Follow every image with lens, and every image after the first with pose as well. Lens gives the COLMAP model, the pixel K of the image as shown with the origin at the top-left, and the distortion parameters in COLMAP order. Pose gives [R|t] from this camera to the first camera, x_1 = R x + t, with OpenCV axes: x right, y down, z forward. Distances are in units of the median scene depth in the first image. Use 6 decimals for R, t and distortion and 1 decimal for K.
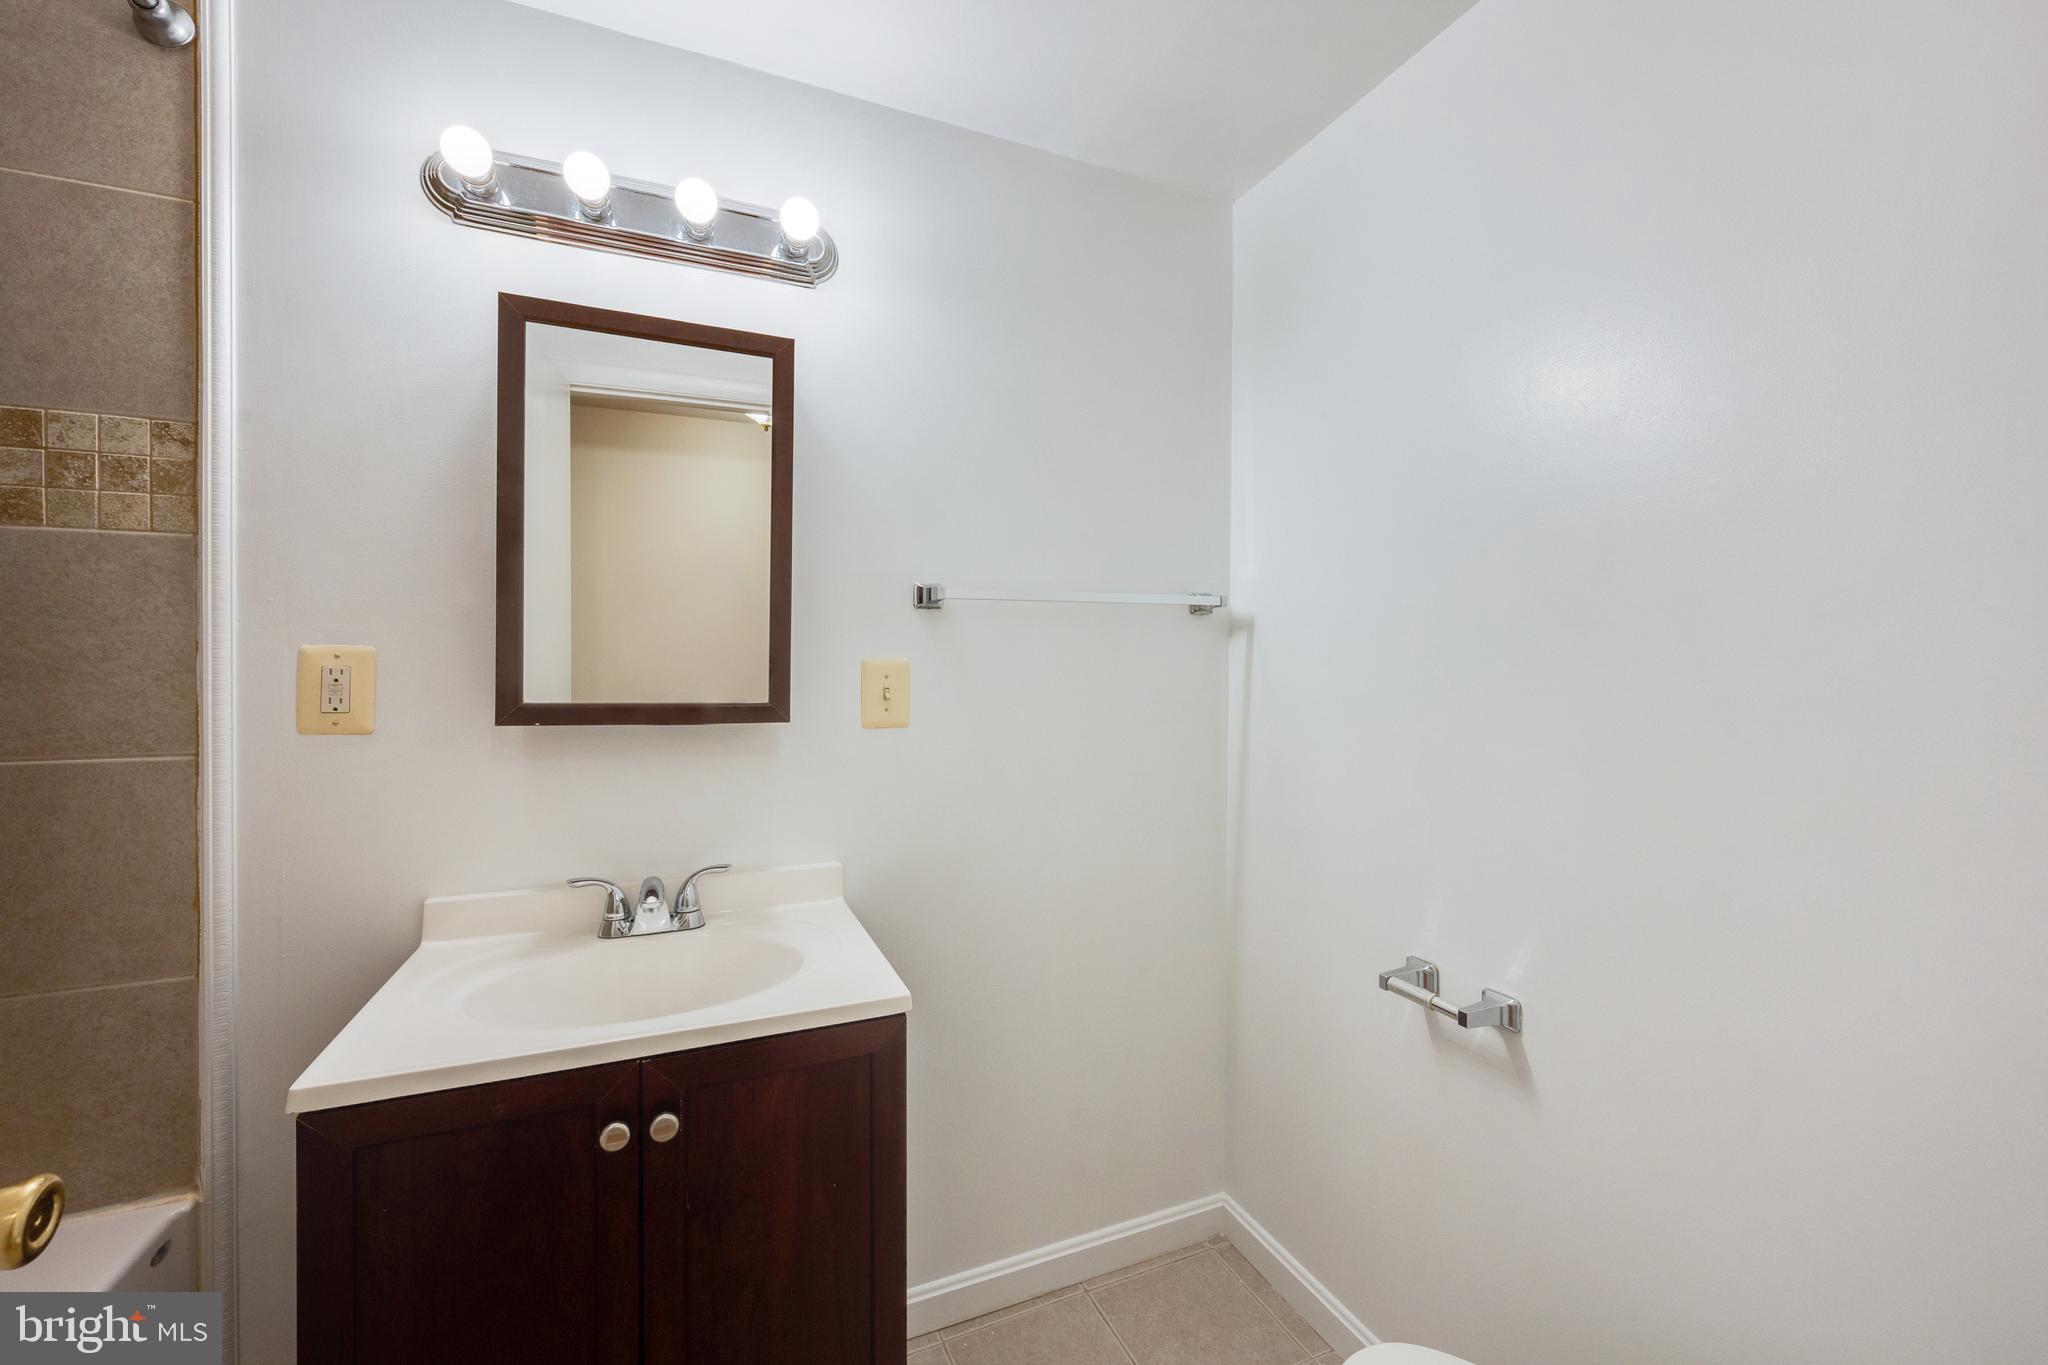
lens RADIAL K [[813.9, 0, 1023.8], [0, 813.9, 676.5], [0, 0, 1]] dist [-0.000193, 0.000432]
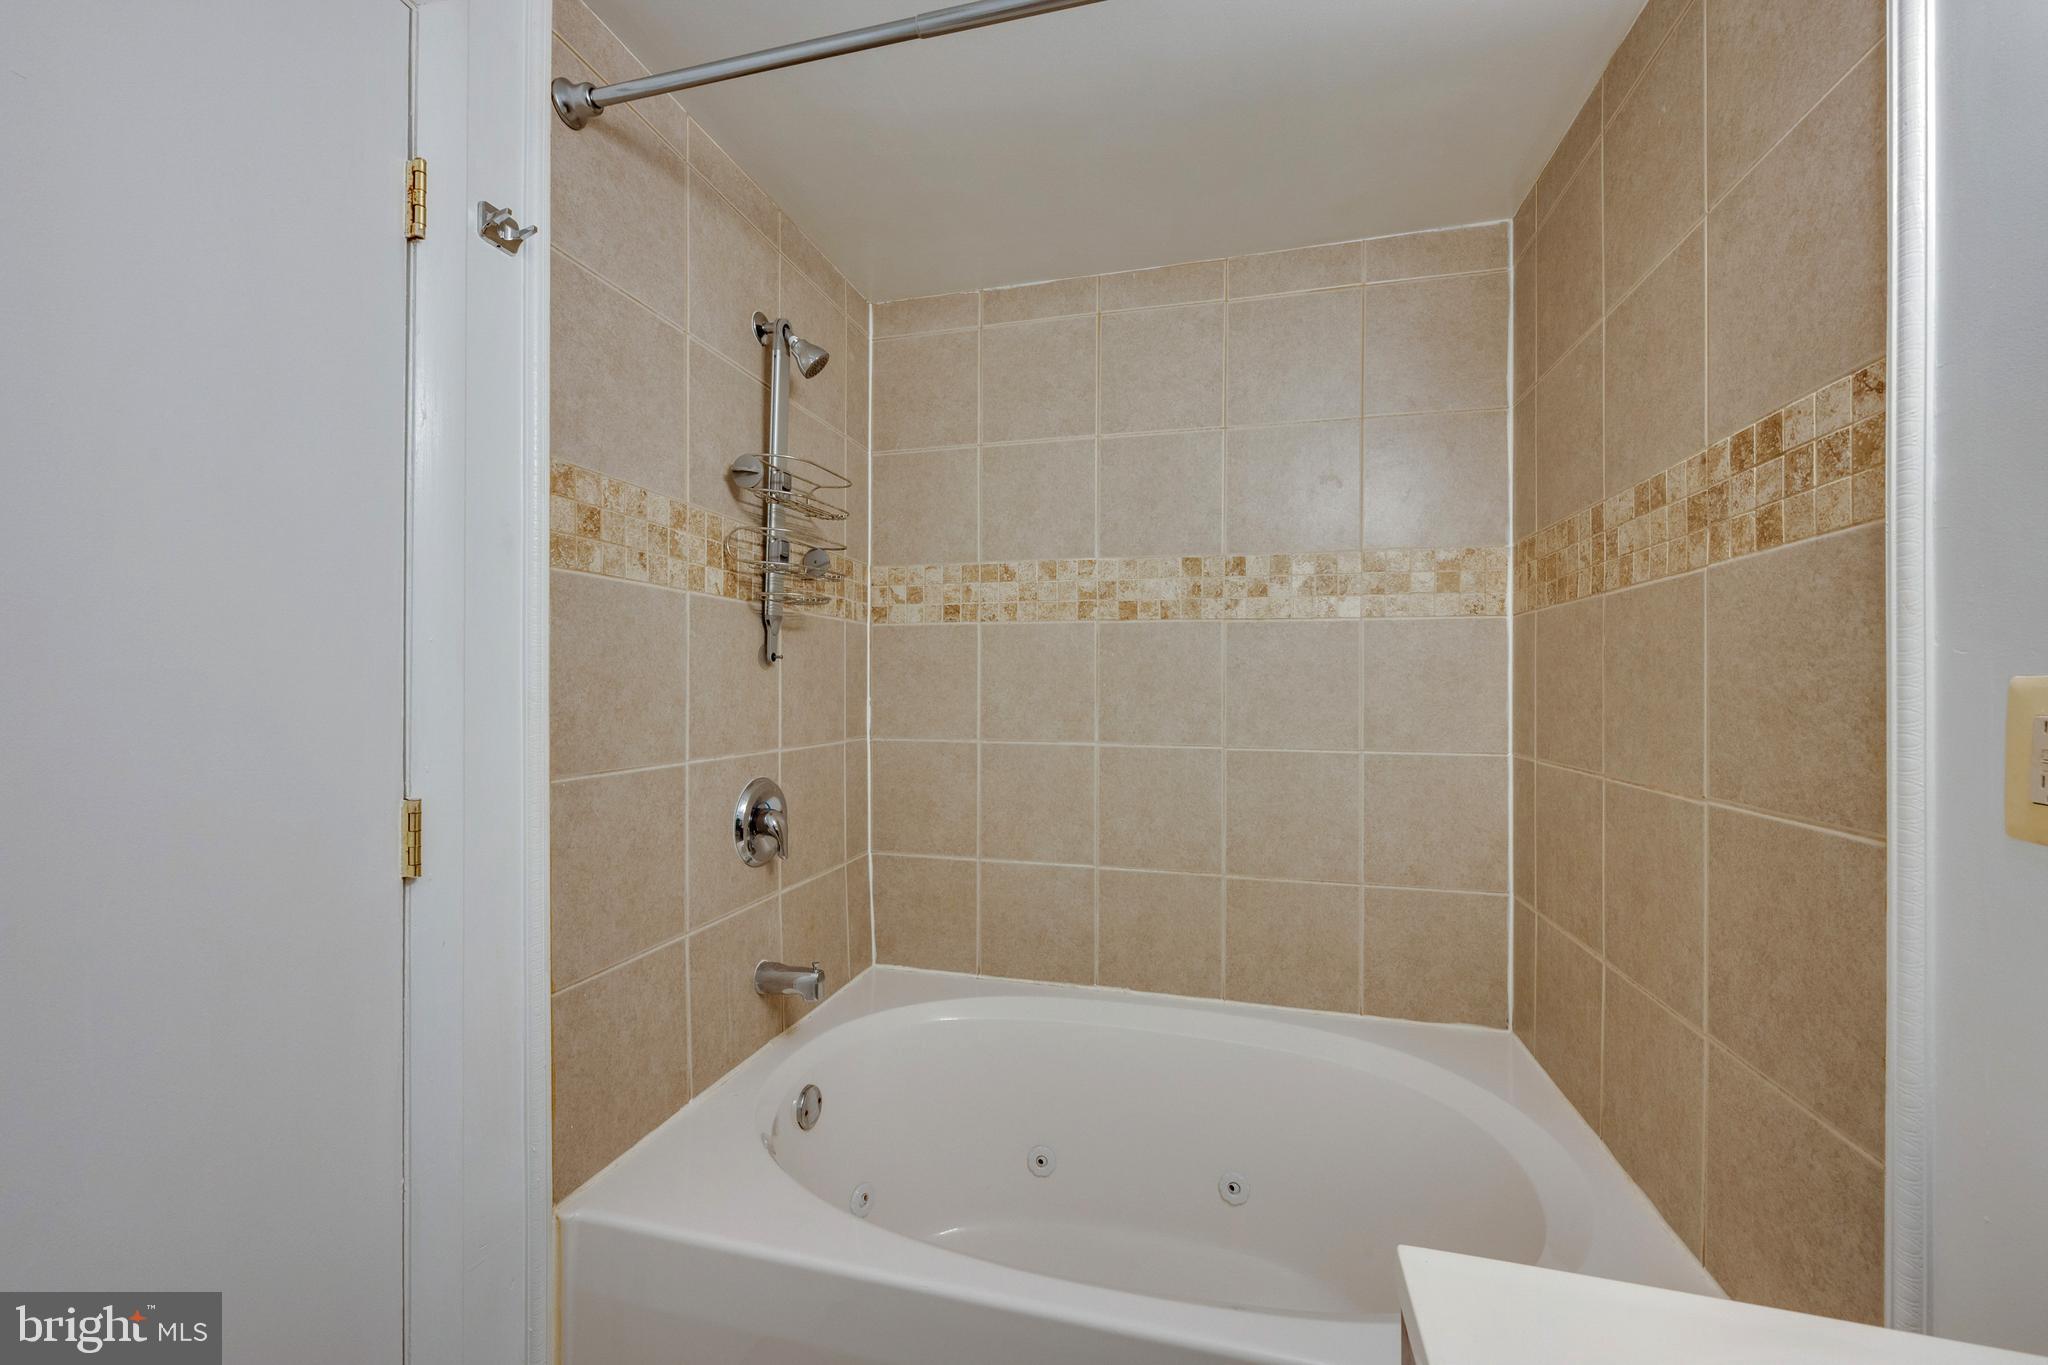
lens RADIAL K [[813.9, 0, 1023.8], [0, 813.9, 676.5], [0, 0, 1]] dist [-0.000193, 0.000432]
pose [[-0.620663, -0.010389, -0.784009, -0.038482], [-0.012476, 0.999916, -0.003374, -0.031222], [0.783978, 0.007688, -0.620741, 0.873013]]
